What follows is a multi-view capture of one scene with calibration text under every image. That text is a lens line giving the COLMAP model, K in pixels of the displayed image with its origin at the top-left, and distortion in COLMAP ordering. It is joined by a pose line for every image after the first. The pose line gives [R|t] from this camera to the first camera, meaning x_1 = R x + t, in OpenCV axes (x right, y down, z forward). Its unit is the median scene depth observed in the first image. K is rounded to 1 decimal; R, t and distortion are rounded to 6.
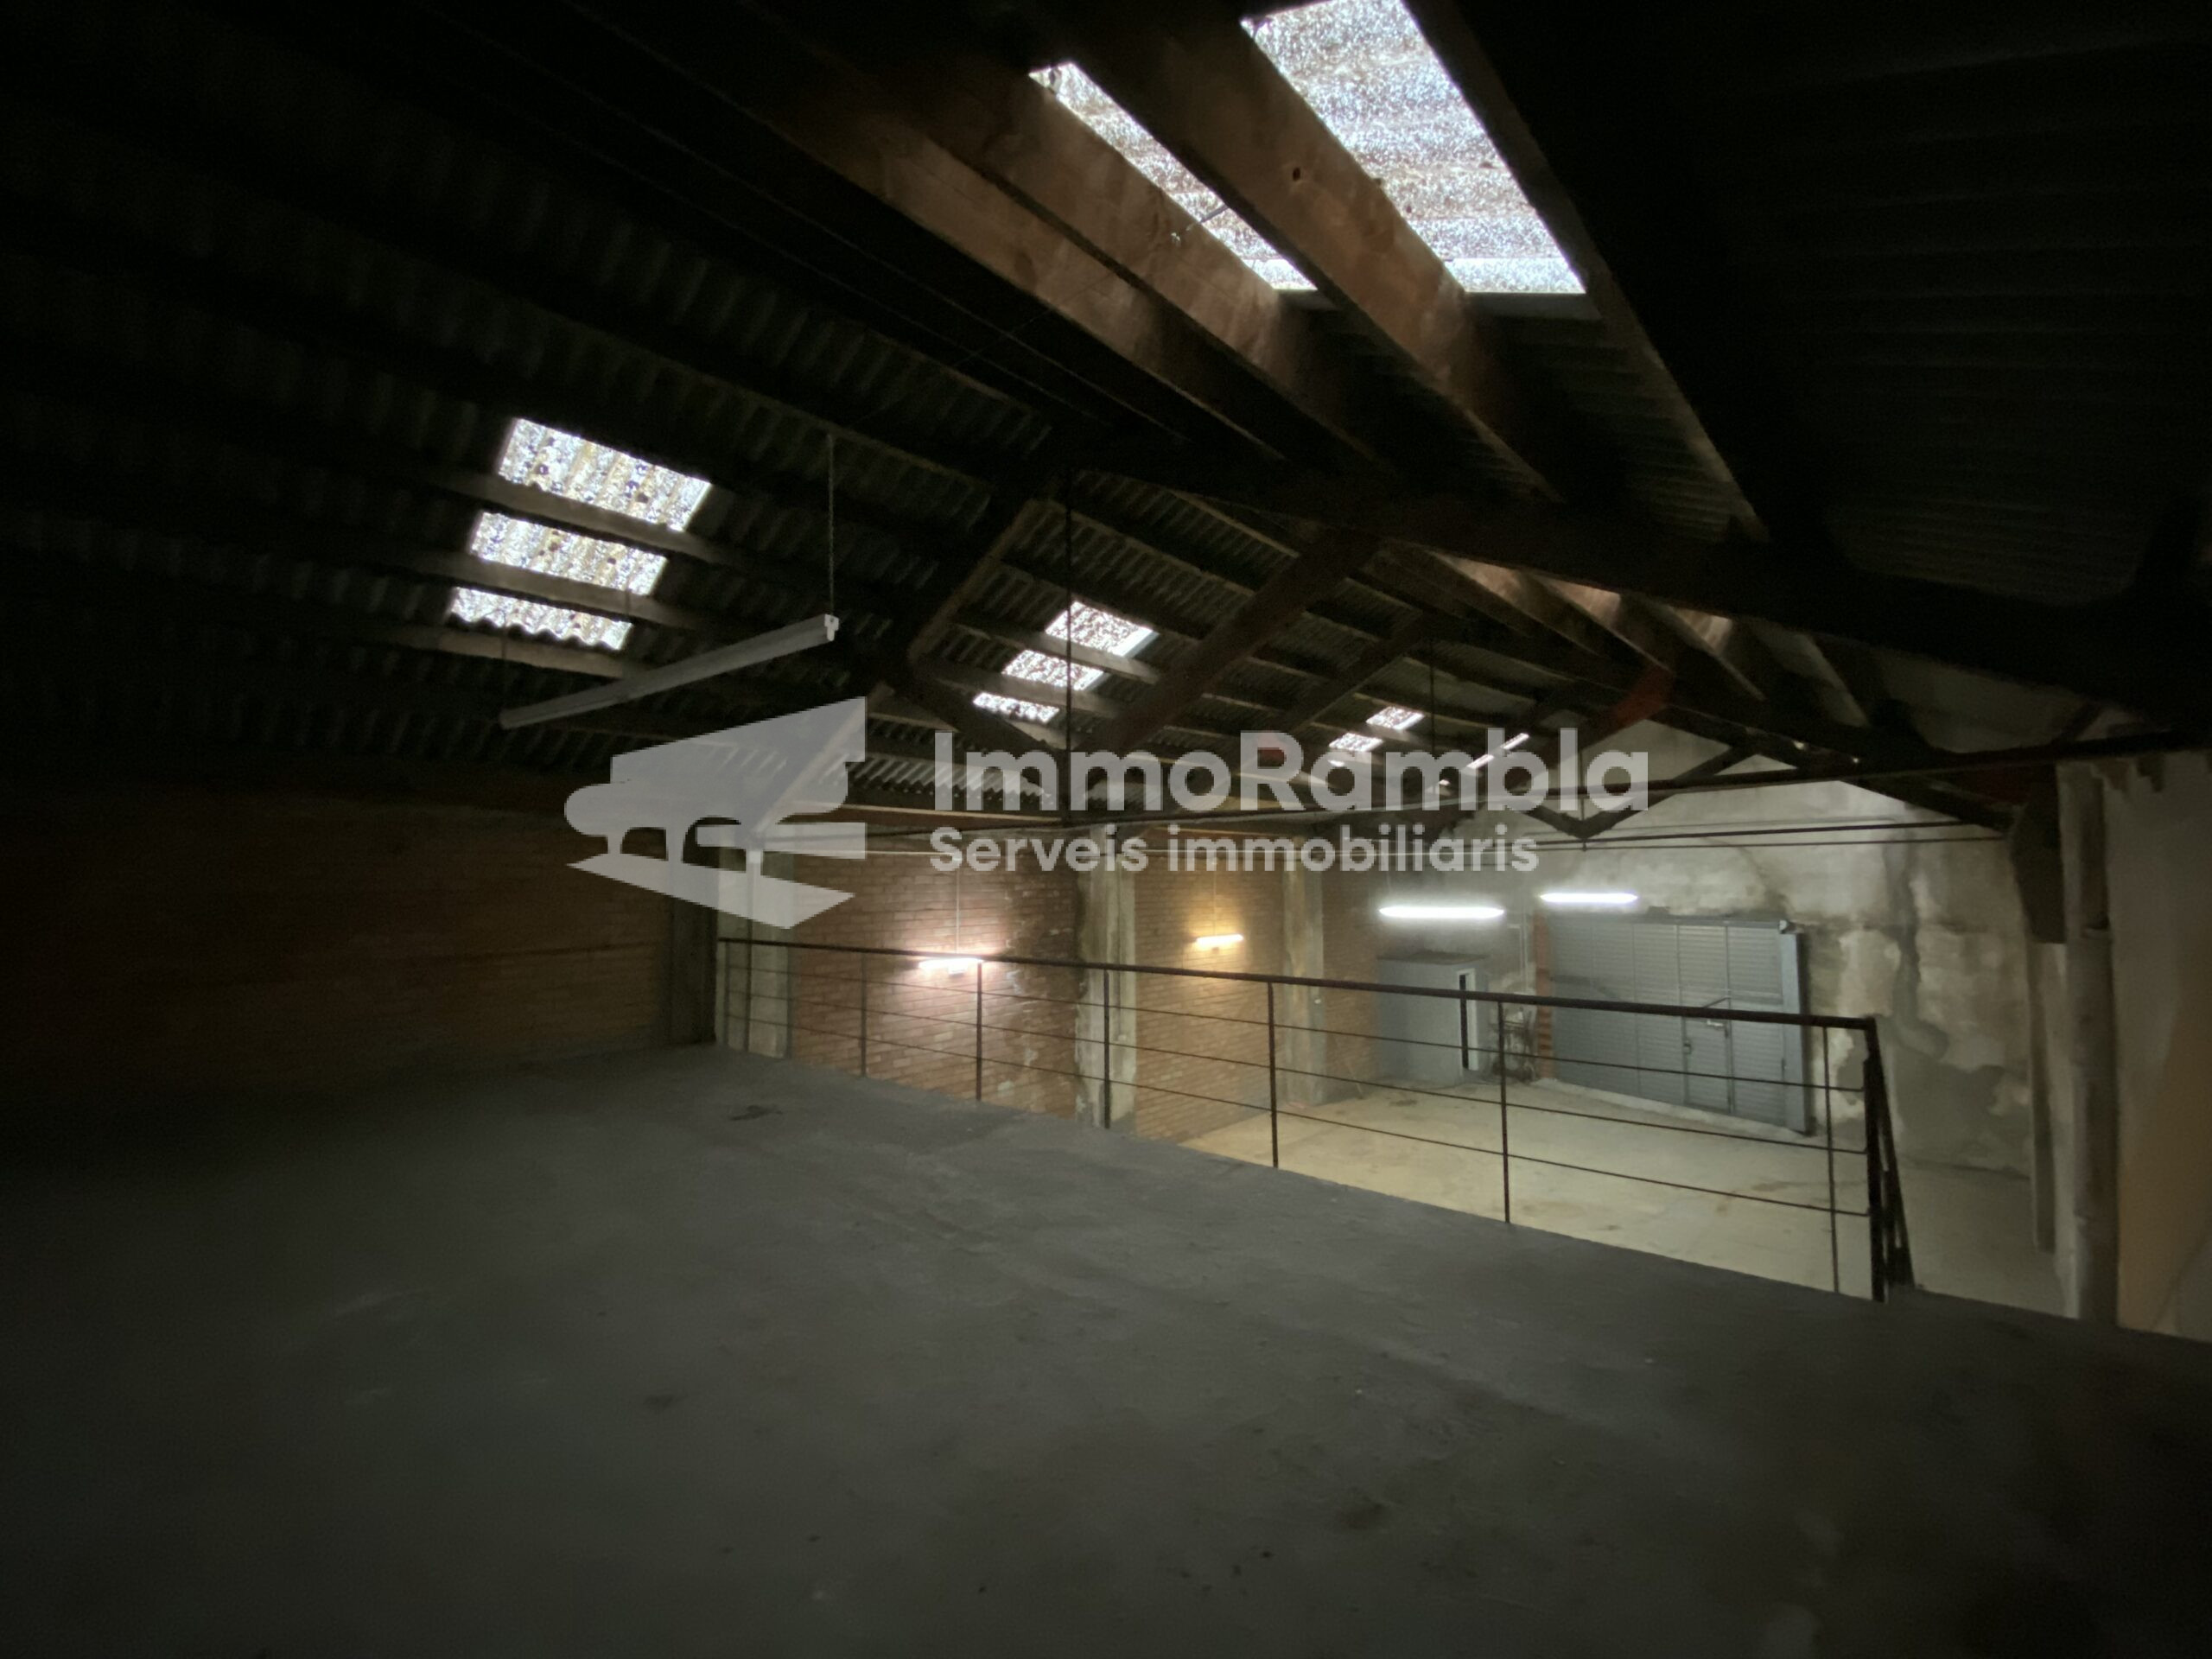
lens RADIAL K [[899.2, 0, 1105.4], [0, 899.2, 820.3], [0, 0, 1]] dist [0.024112, -0.021729]
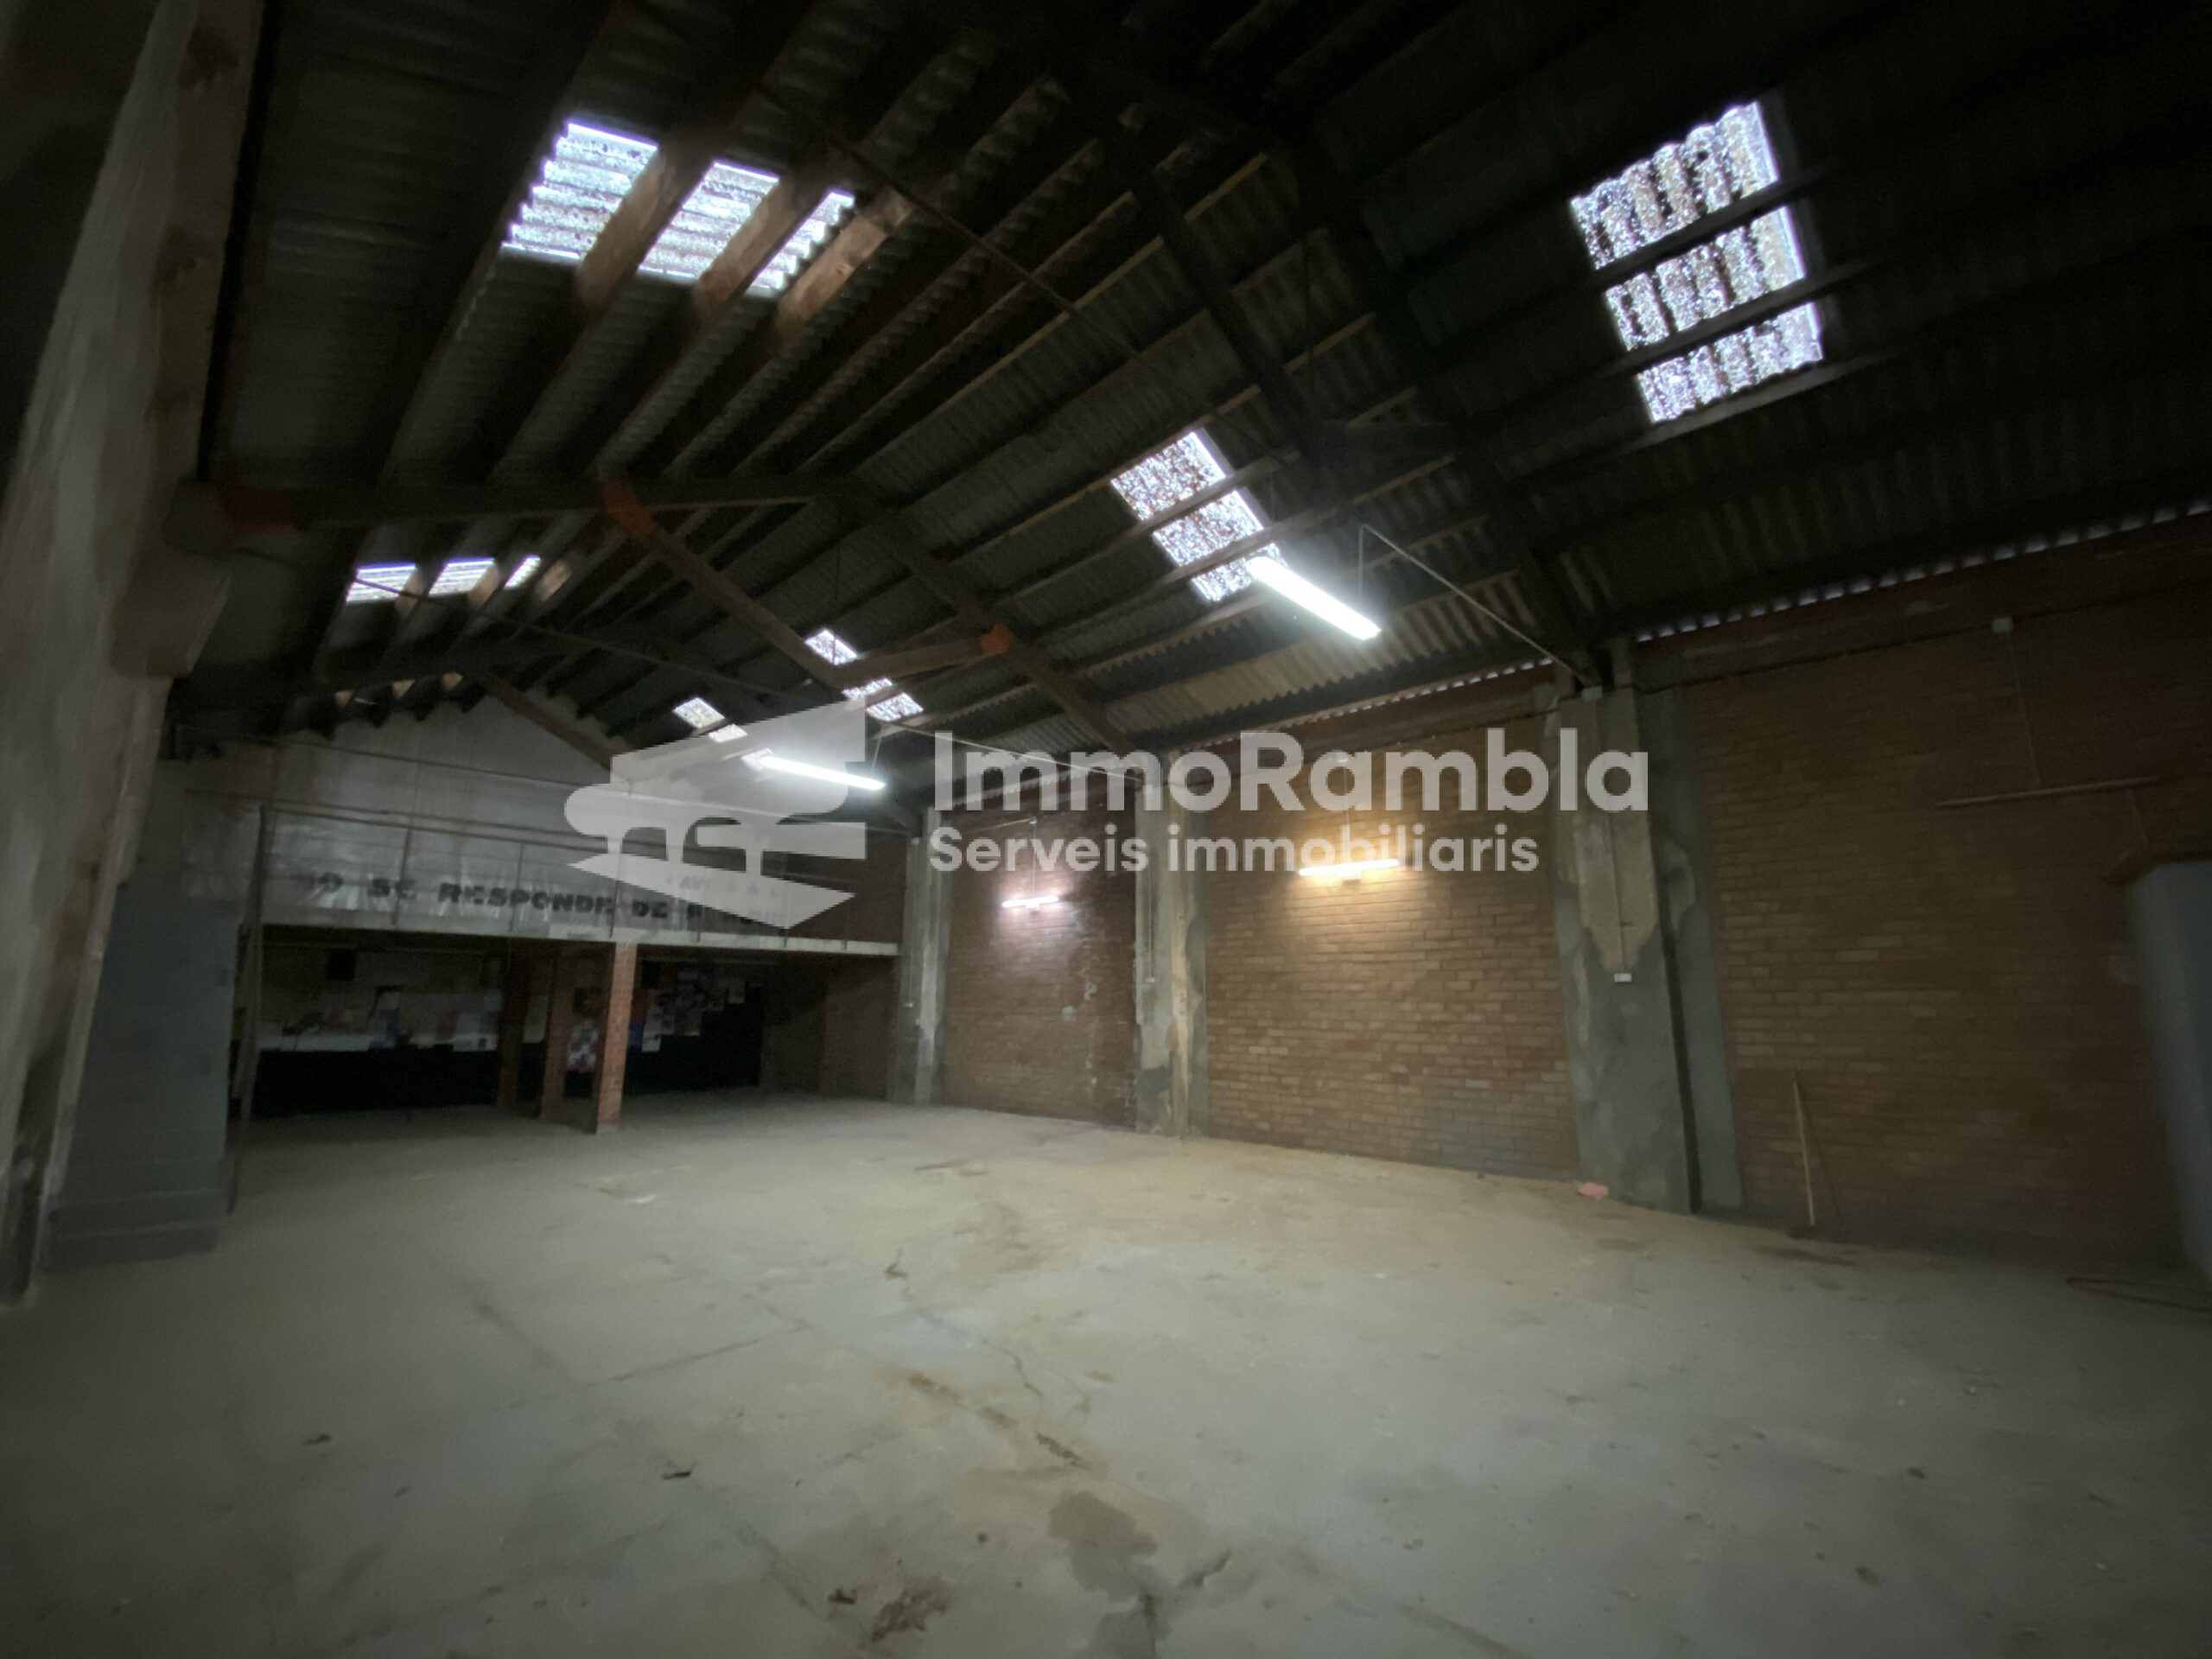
lens RADIAL K [[899.2, 0, 1105.4], [0, 899.2, 820.3], [0, 0, 1]] dist [0.024112, -0.021729]
pose [[-0.016847, -0.194601, -0.980738, 0.878396], [0.063313, 0.978701, -0.195284, 0.238439], [0.997852, -0.065384, -0.004168, 0.894929]]
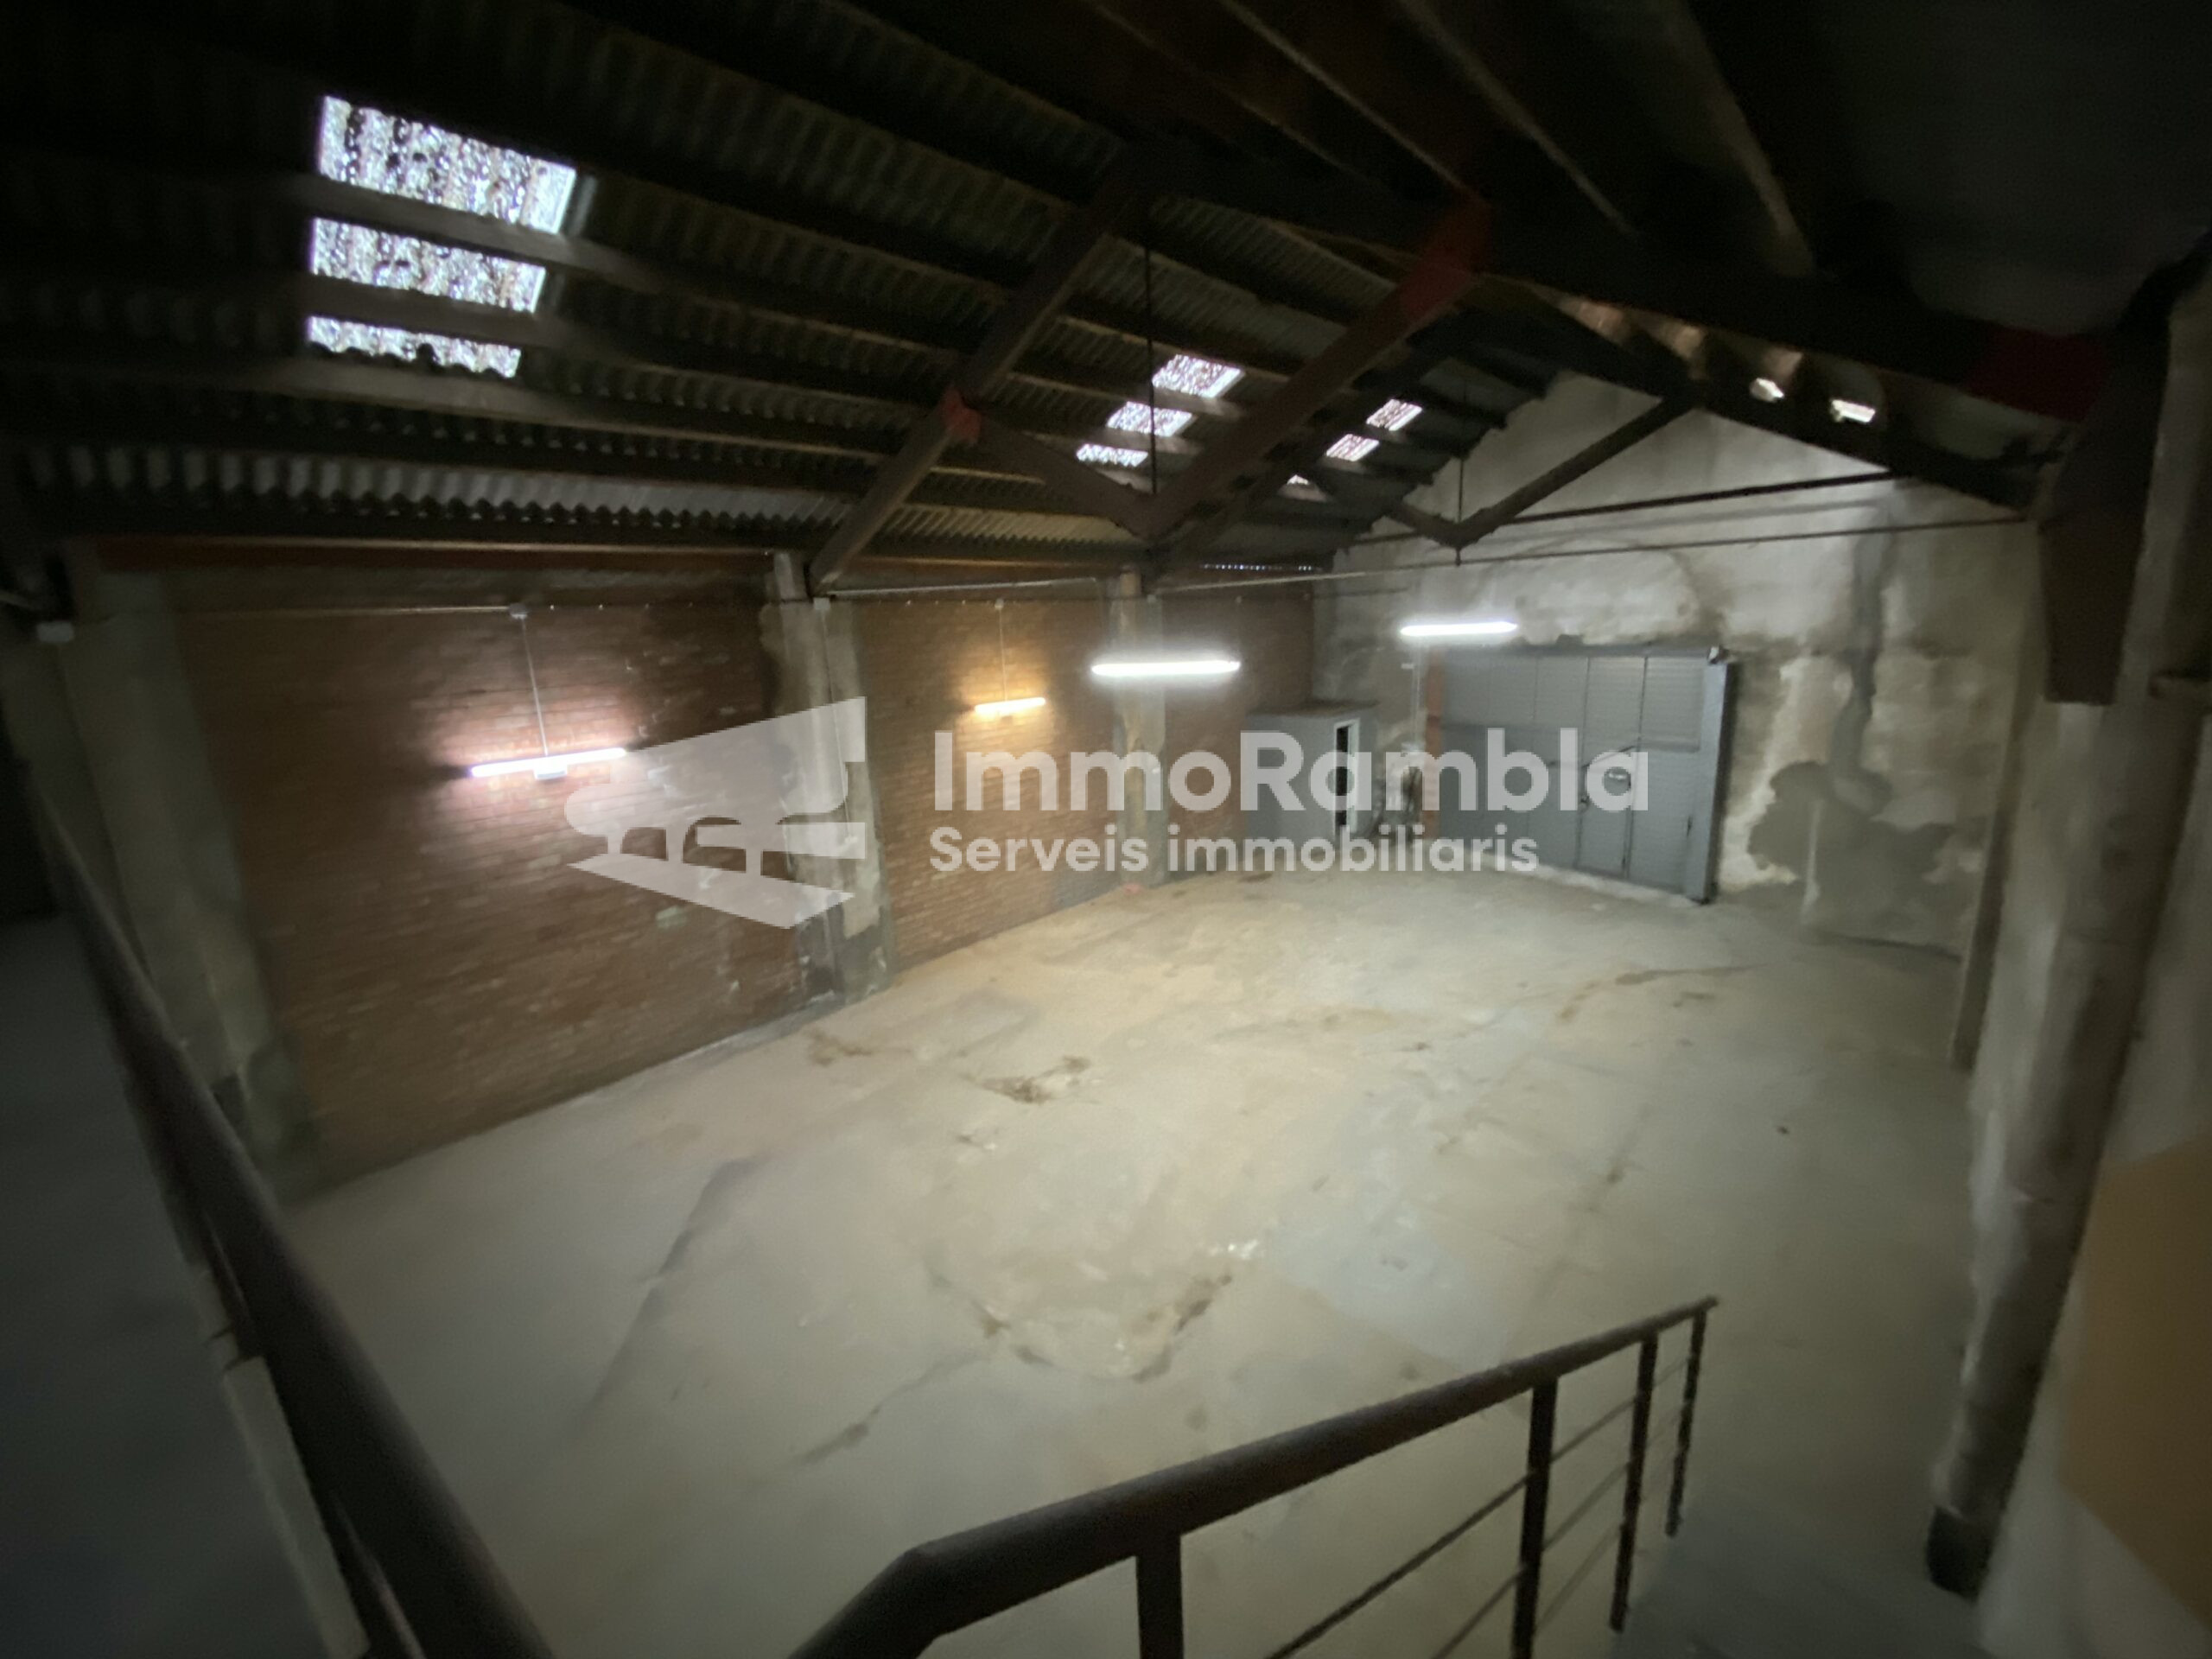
lens RADIAL K [[900.1, 0, 1098.1], [0, 900.1, 829.7], [0, 0, 1]] dist [0.015989, -0.018798]
pose [[0.998994, -0.044814, 0.001920, 0.219705], [0.042380, 0.957030, 0.286877, 0.015790], [-0.014694, -0.286507, 0.957966, 0.226263]]
